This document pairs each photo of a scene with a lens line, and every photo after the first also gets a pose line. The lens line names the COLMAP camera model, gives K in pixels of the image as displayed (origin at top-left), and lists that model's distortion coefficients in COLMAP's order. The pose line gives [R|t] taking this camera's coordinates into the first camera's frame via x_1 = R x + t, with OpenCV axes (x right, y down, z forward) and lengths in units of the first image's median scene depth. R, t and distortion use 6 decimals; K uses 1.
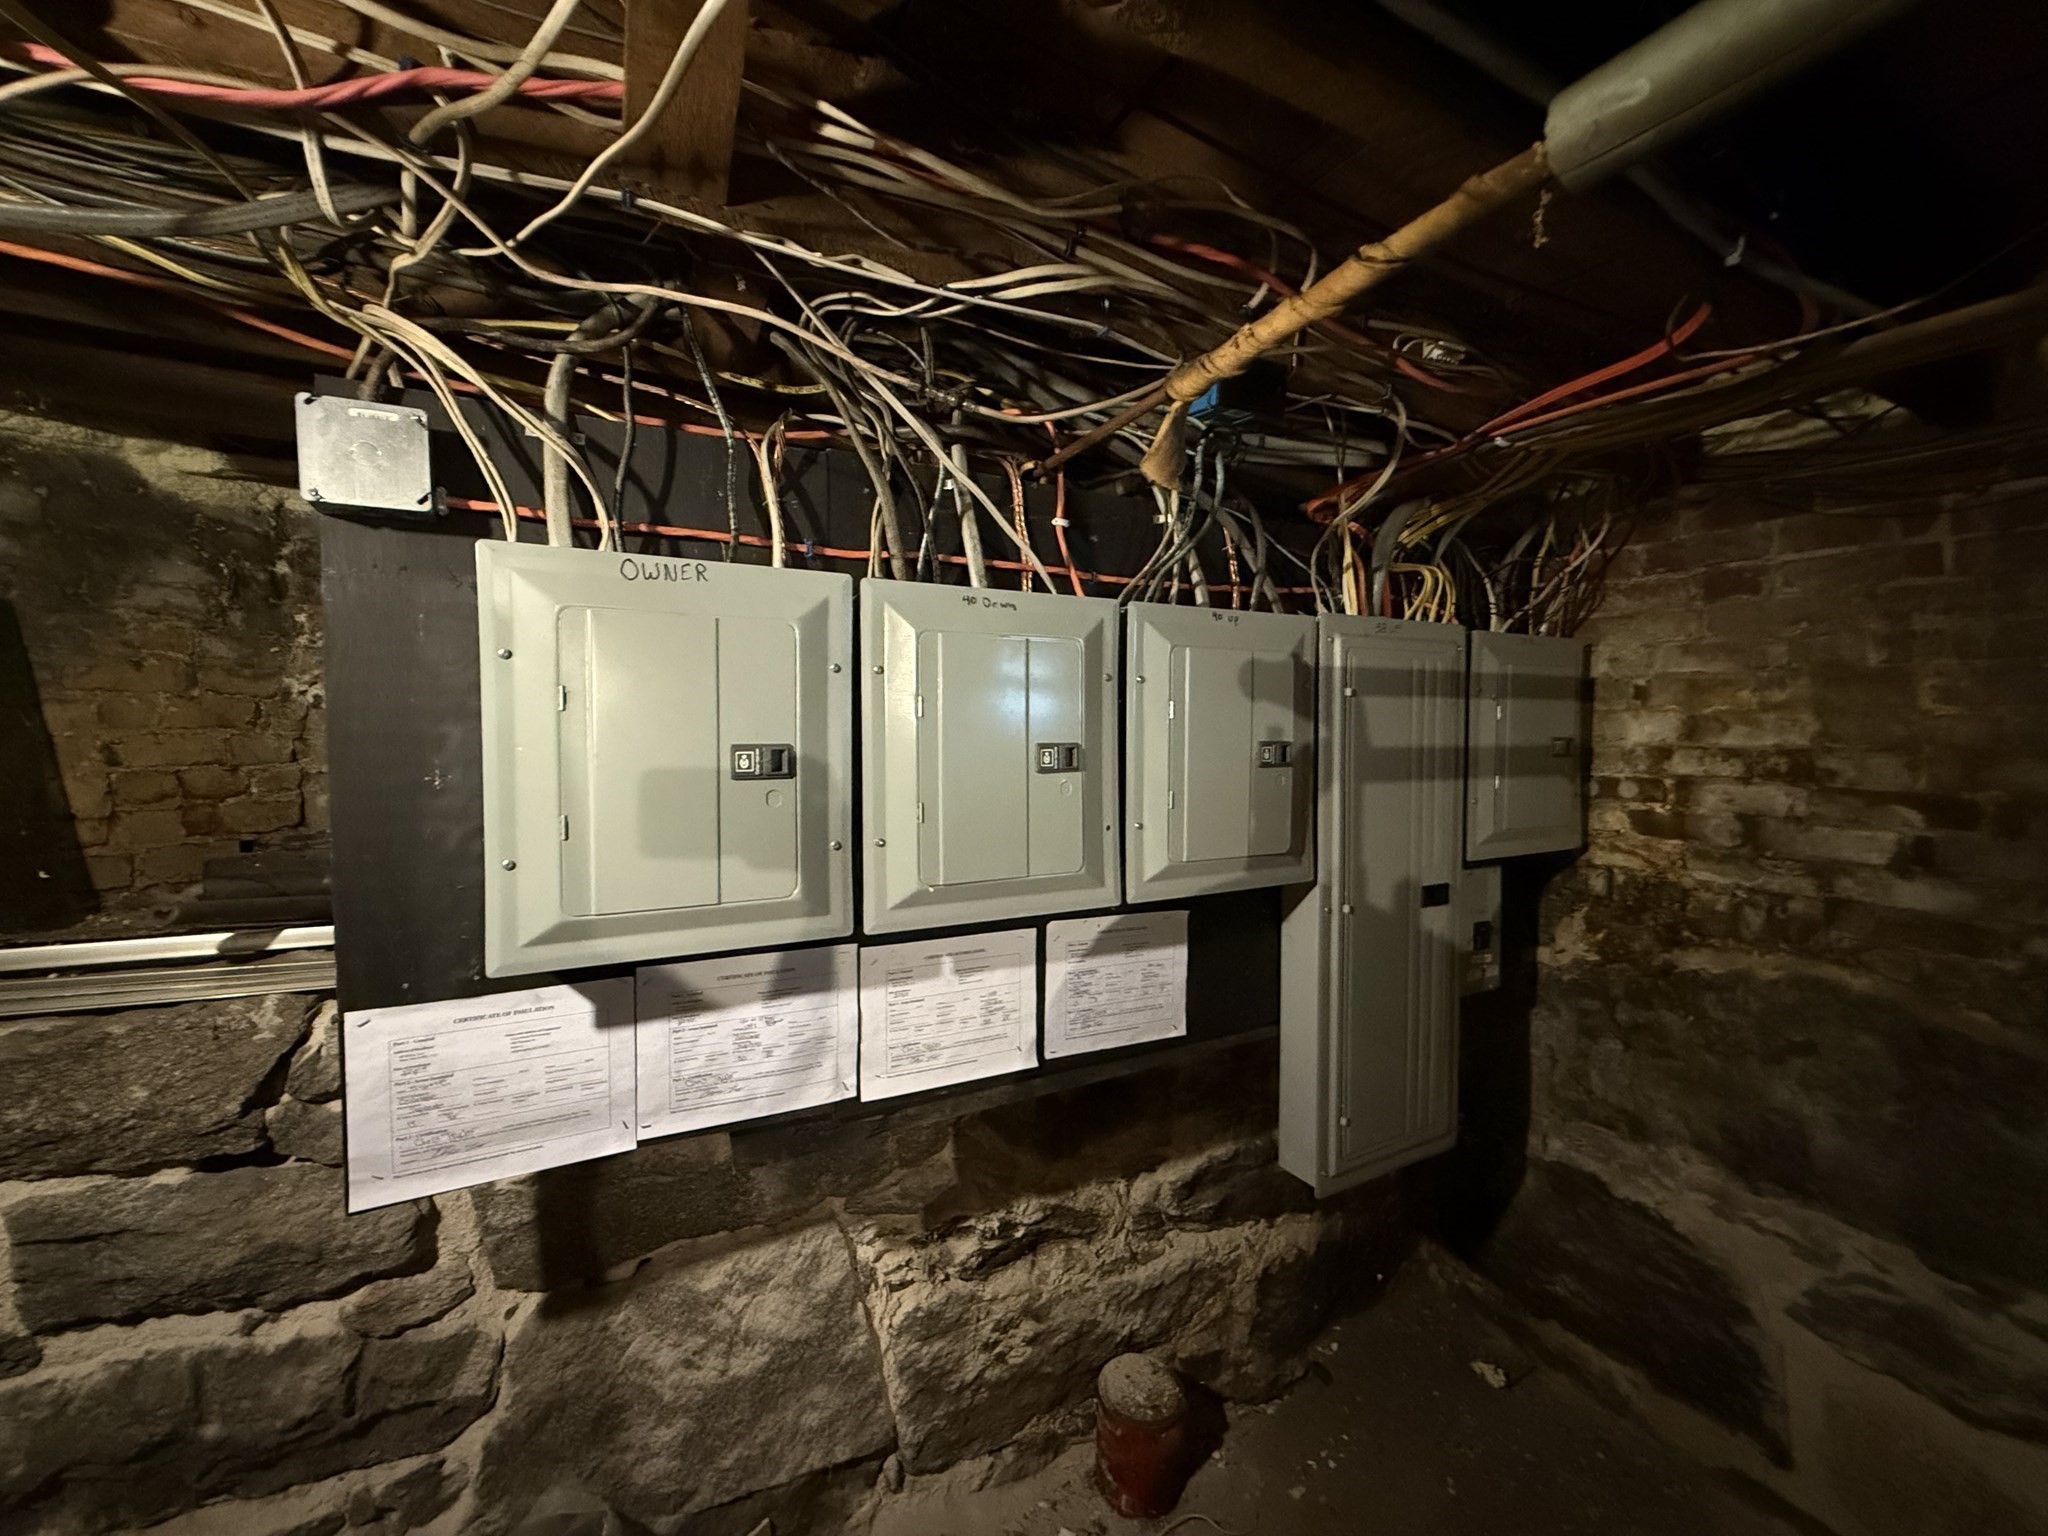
lens RADIAL K [[826.1, 0, 1021.2], [0, 826.1, 765.2], [0, 0, 1]] dist [0.001648, 0.000697]
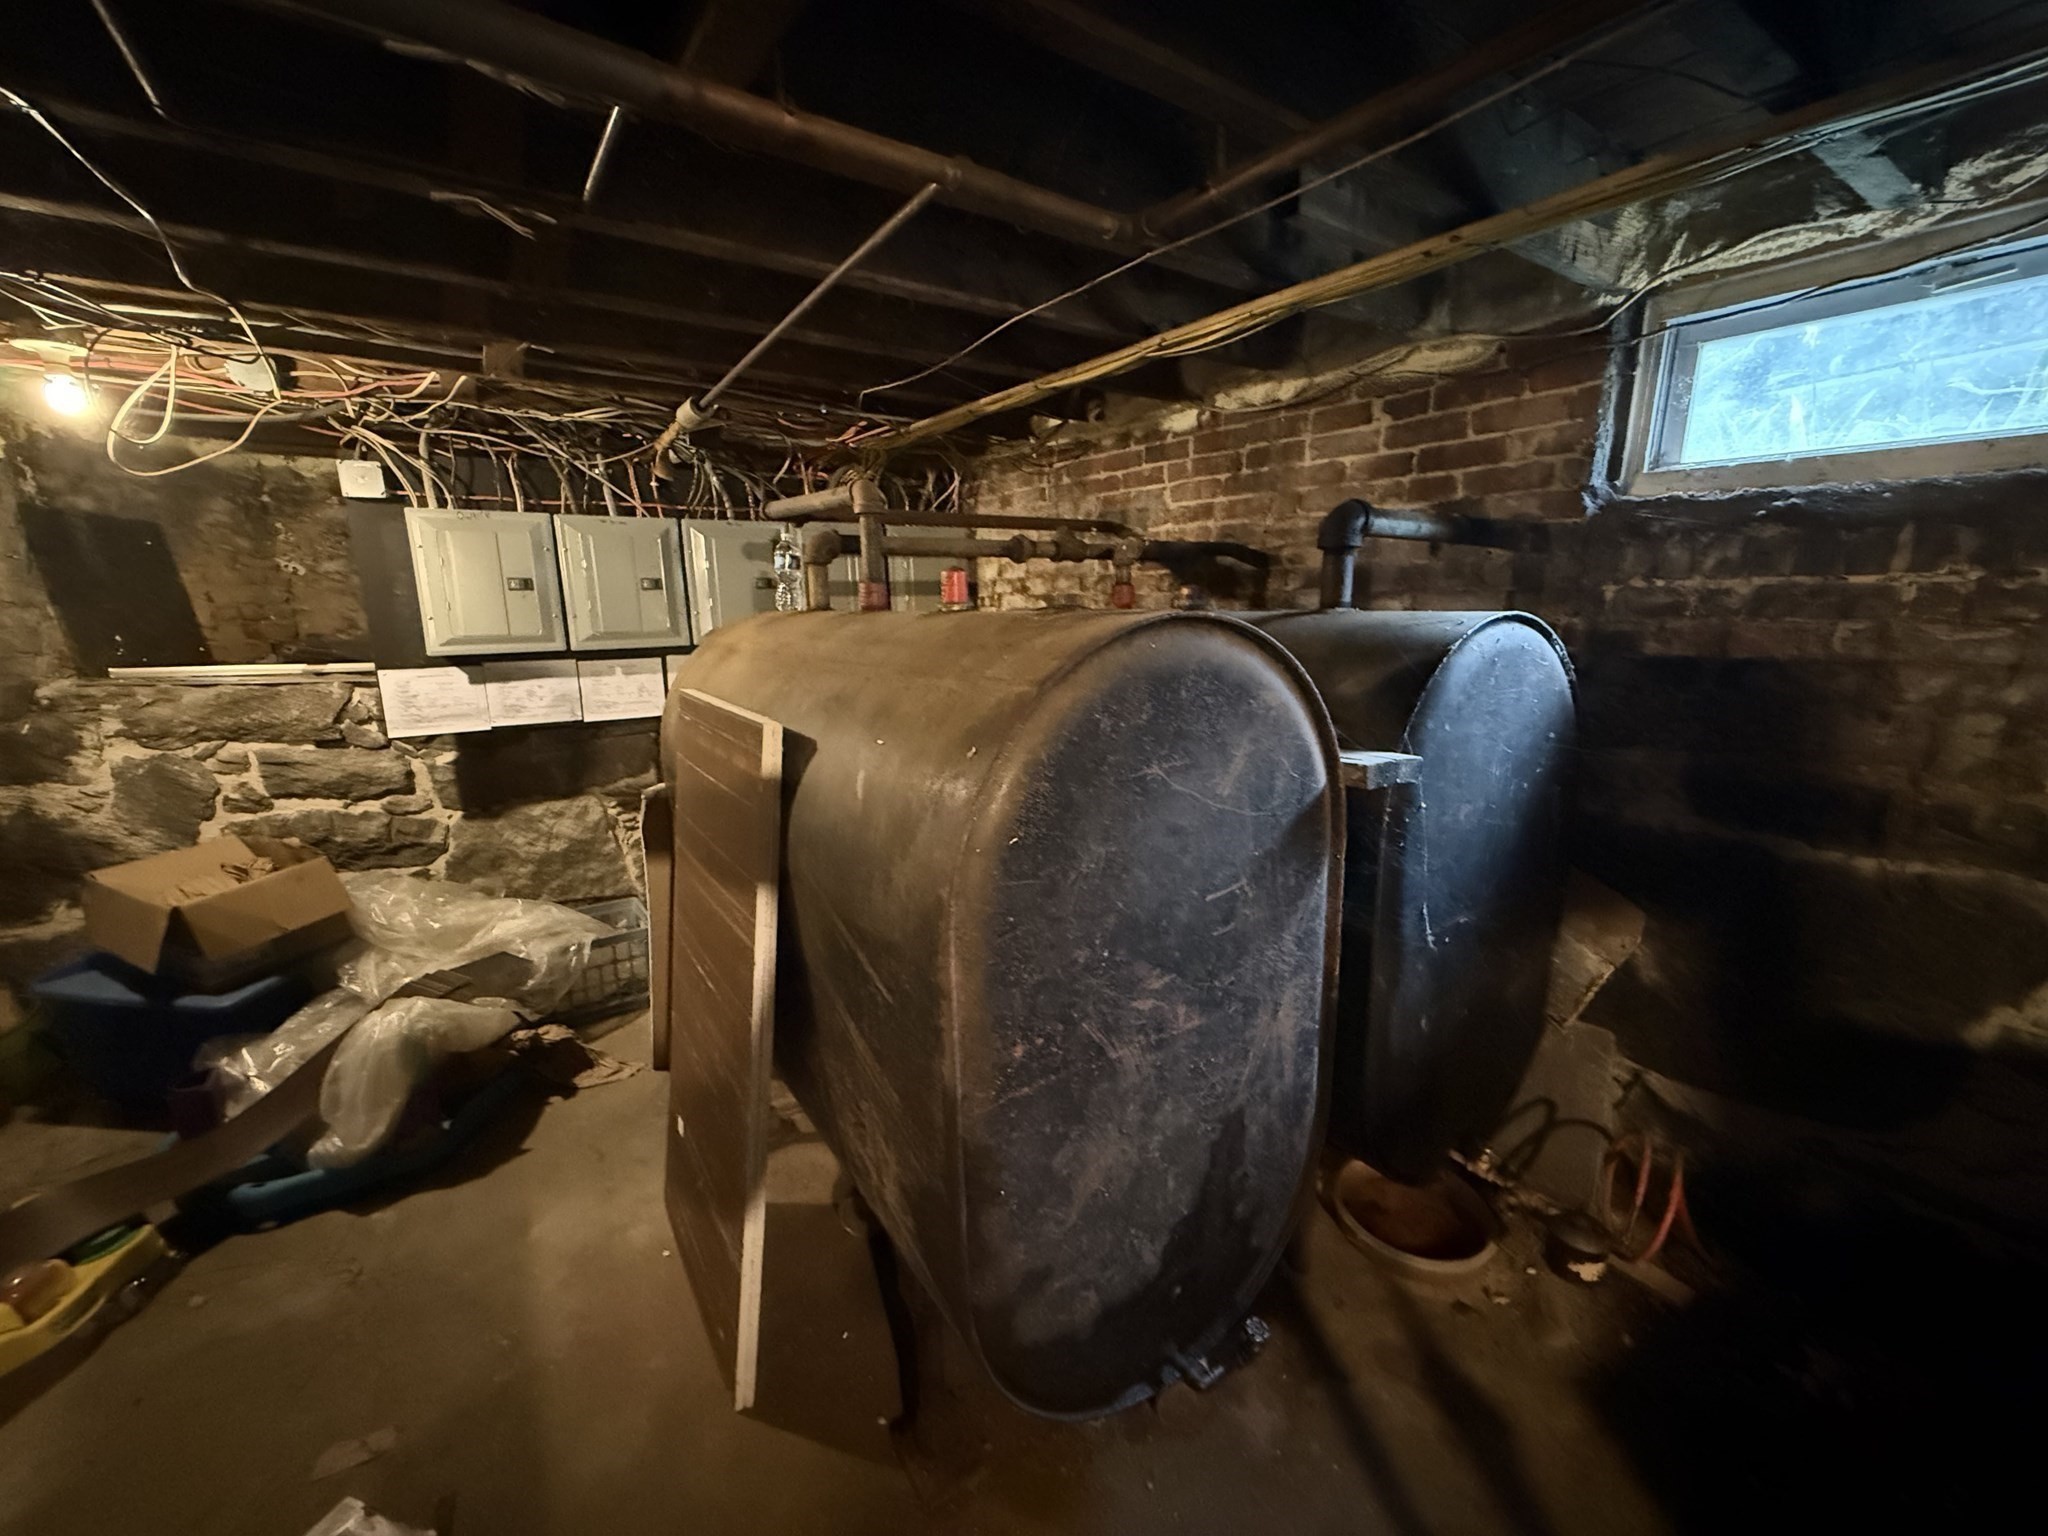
lens RADIAL K [[826.1, 0, 1022.9], [0, 826.1, 762.5], [0, 0, 1]] dist [0.001648, 0.000697]
pose [[0.992685, -0.045836, 0.111695, 0.868754], [0.029071, 0.988658, 0.147347, 0.192239], [-0.117182, -0.143022, 0.982758, -1.710124]]
